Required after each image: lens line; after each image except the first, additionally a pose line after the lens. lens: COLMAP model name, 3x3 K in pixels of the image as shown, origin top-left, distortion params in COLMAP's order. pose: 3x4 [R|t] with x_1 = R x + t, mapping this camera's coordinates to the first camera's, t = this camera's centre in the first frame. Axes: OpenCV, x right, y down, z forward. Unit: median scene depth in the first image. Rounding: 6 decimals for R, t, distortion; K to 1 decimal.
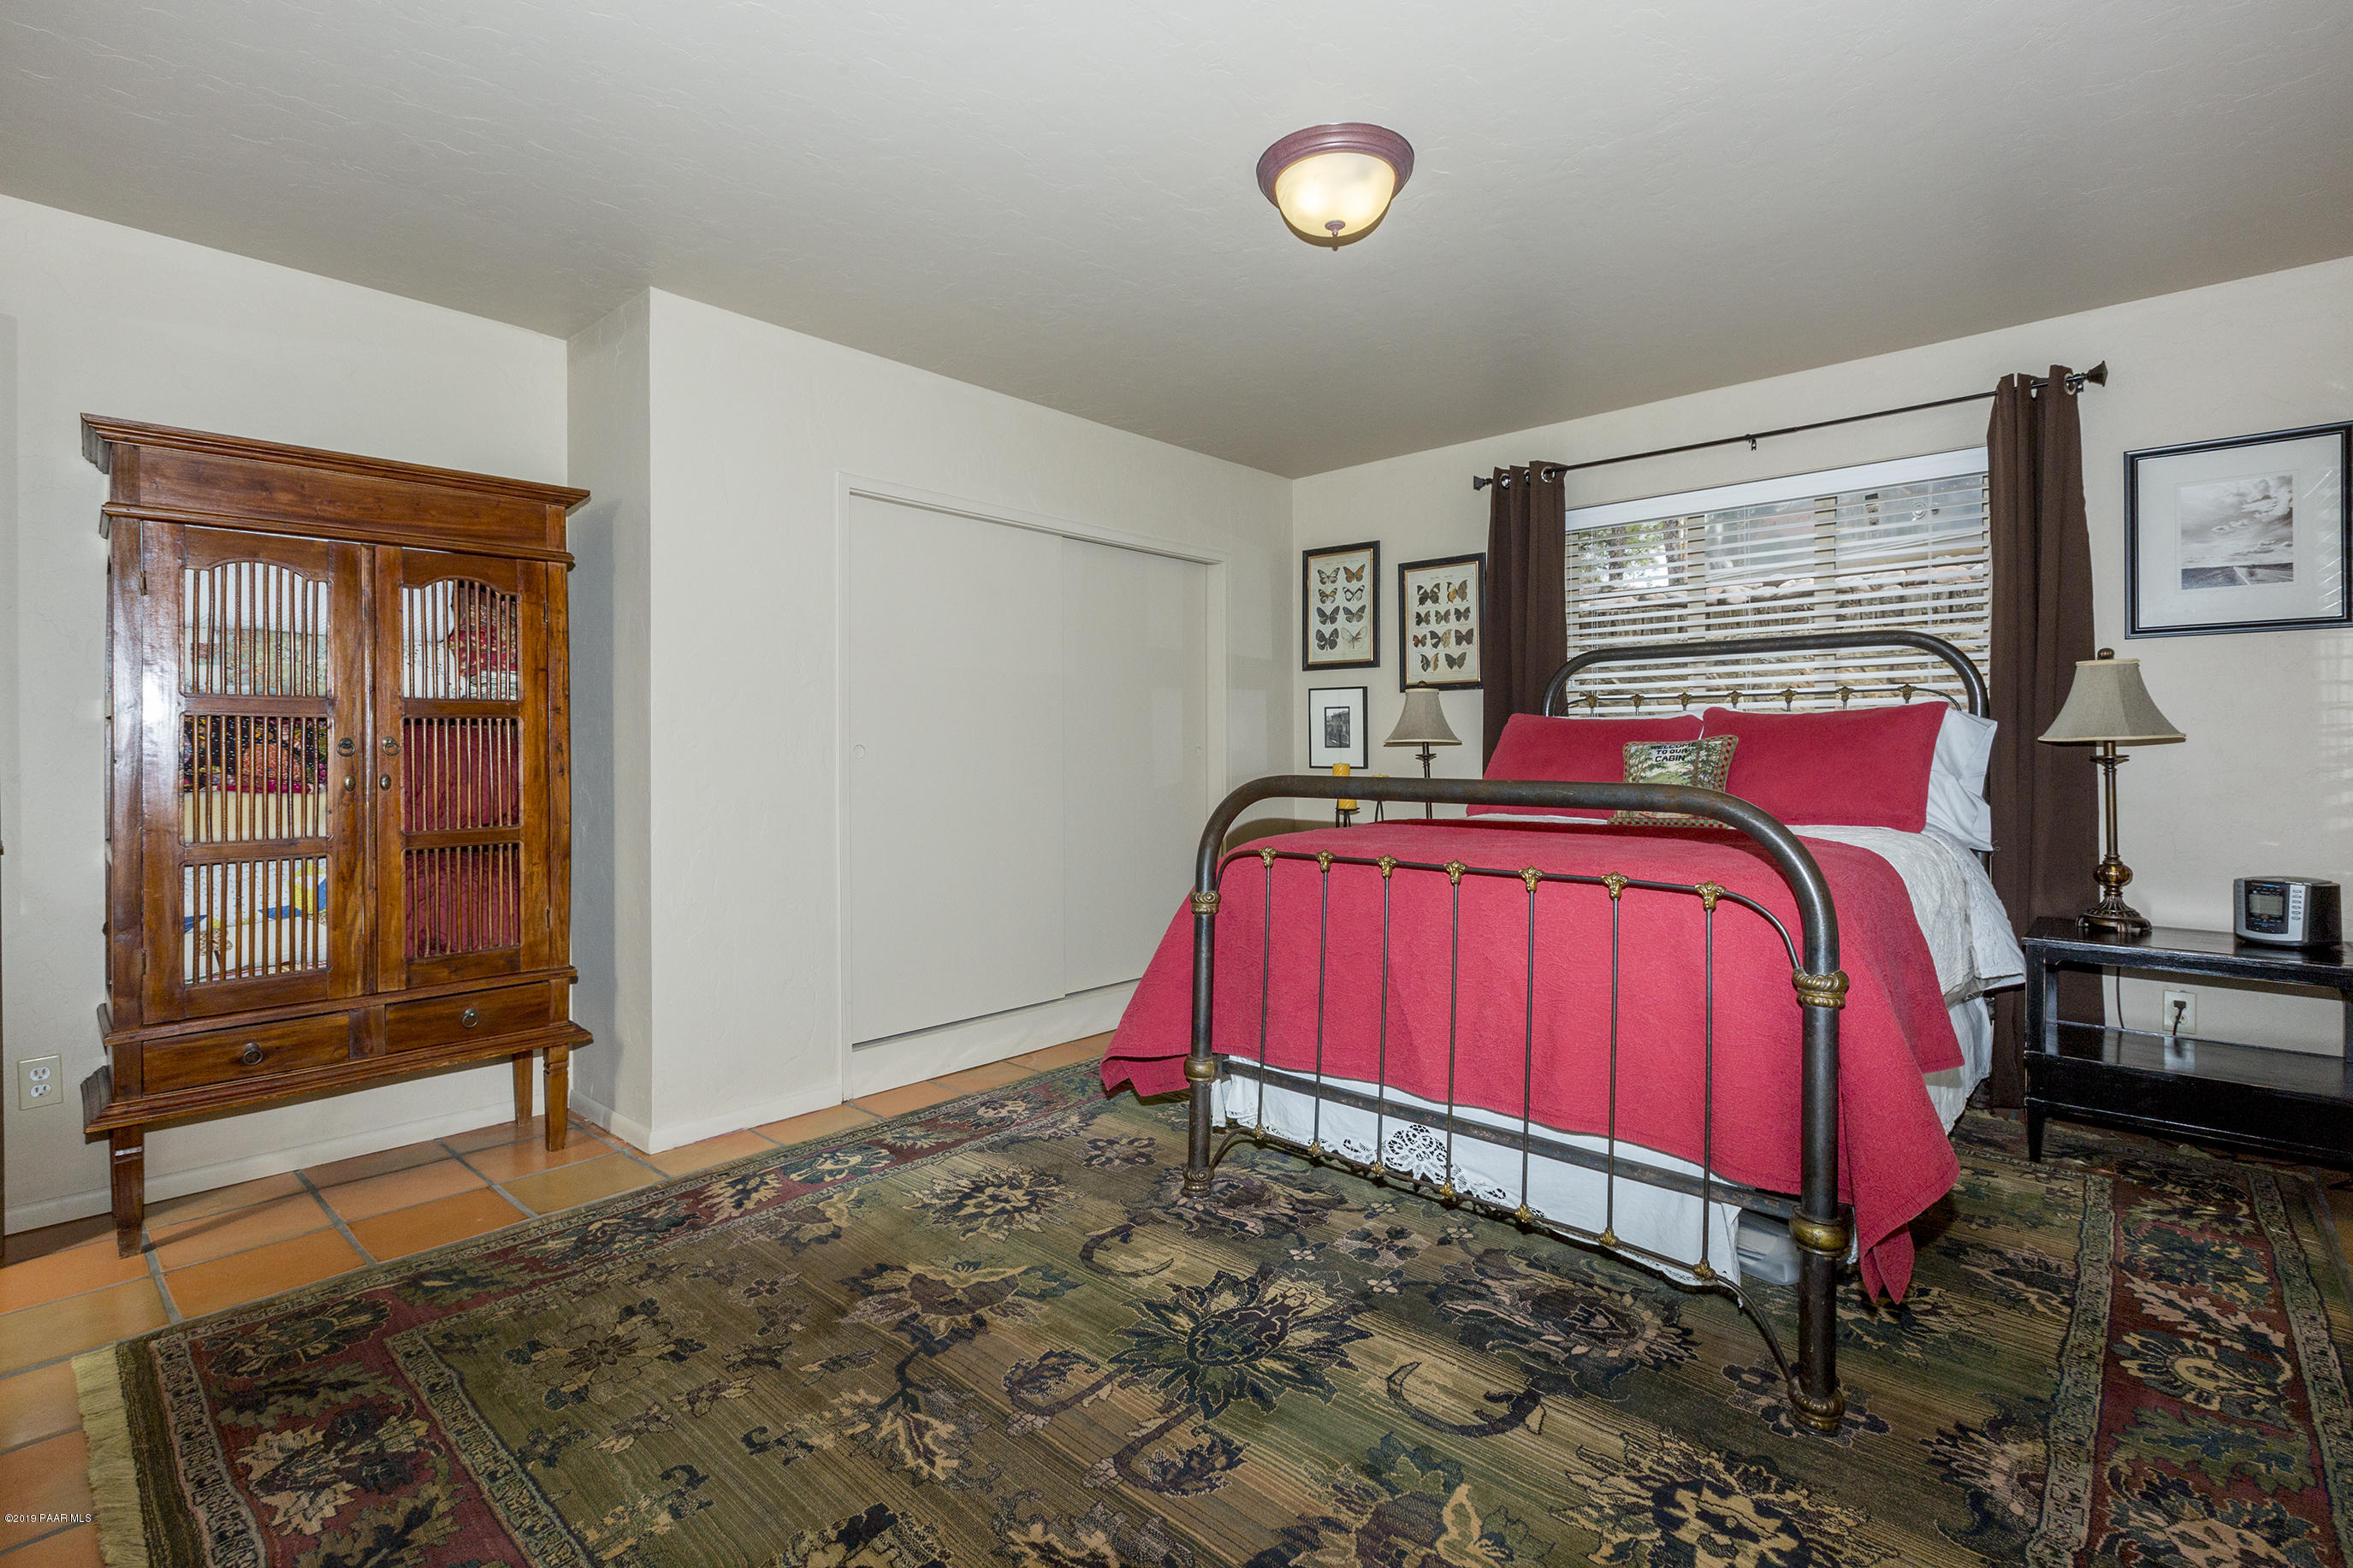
lens RADIAL K [[1093.8, 0, 1177.8], [0, 1093.8, 752.0], [0, 0, 1]] dist [-0.001311, -0.000062]
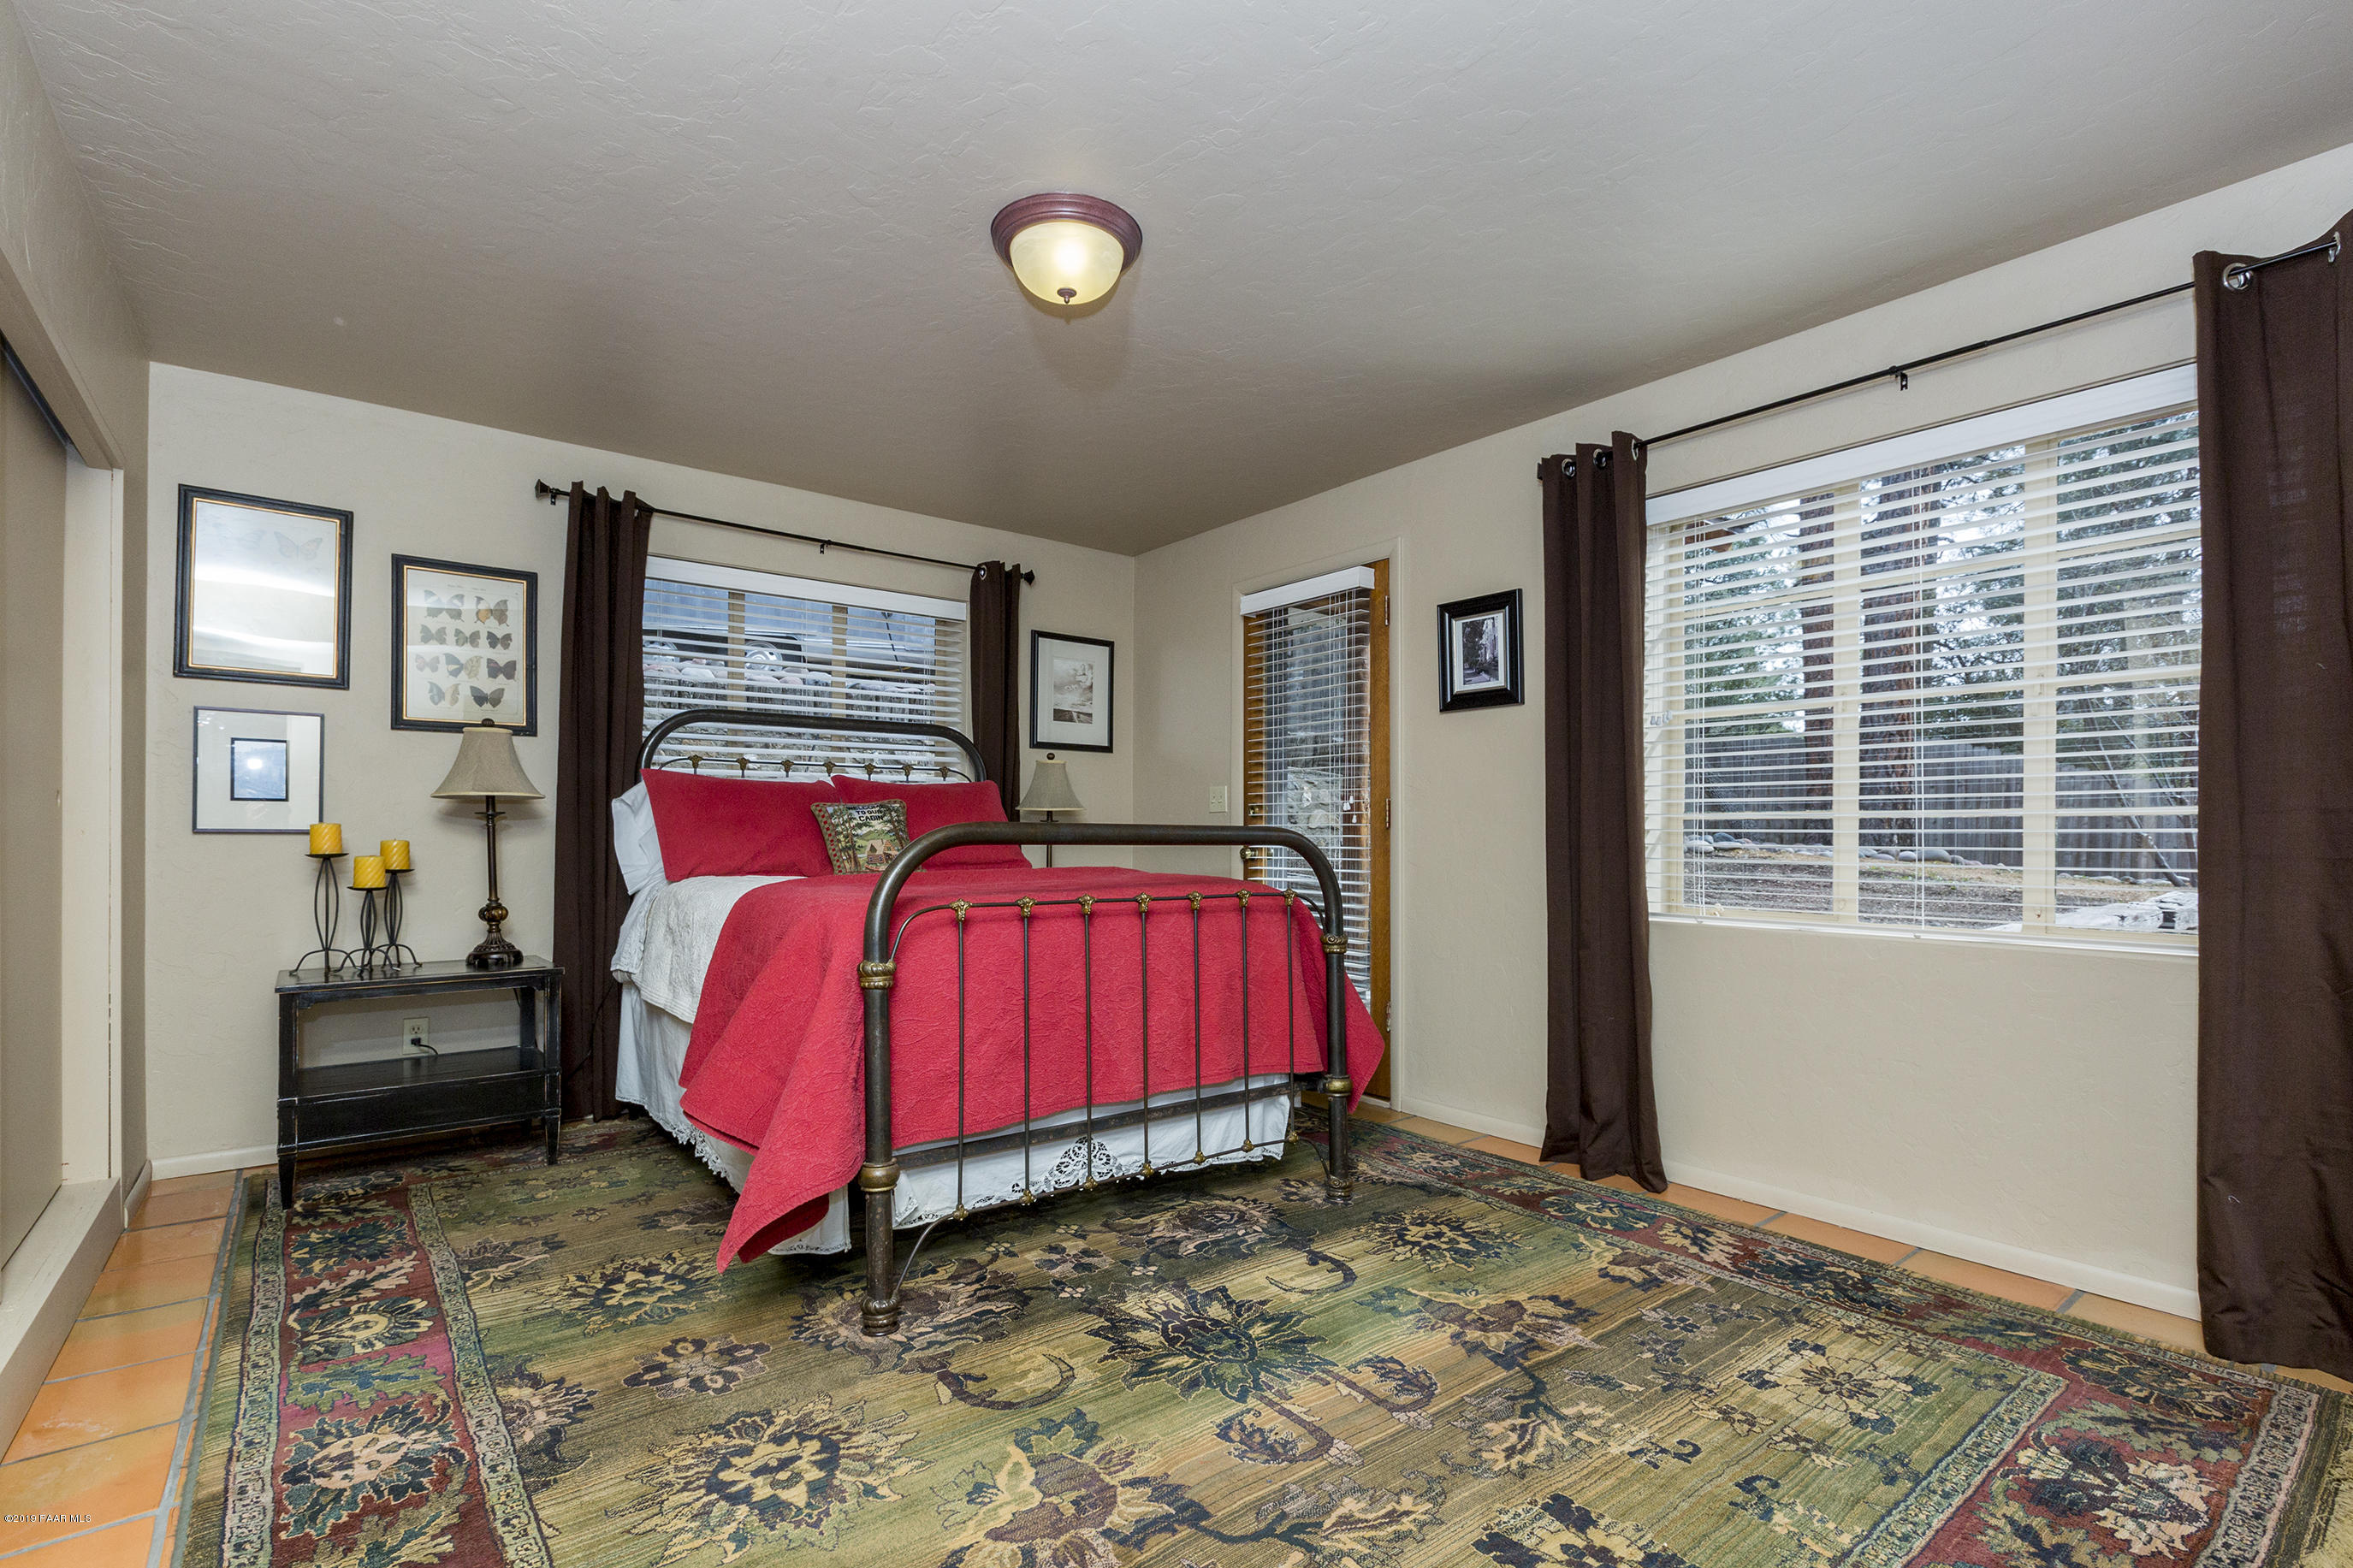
lens RADIAL K [[1063.9, 0, 1168.6], [0, 1063.9, 824.8], [0, 0, 1]] dist [0.000485, -0.002938]
pose [[0.165595, 0.012739, 0.986112, -0.786348], [-0.001839, 0.999919, -0.012609, 0.035085], [-0.986192, 0.000274, 0.165605, 0.691566]]
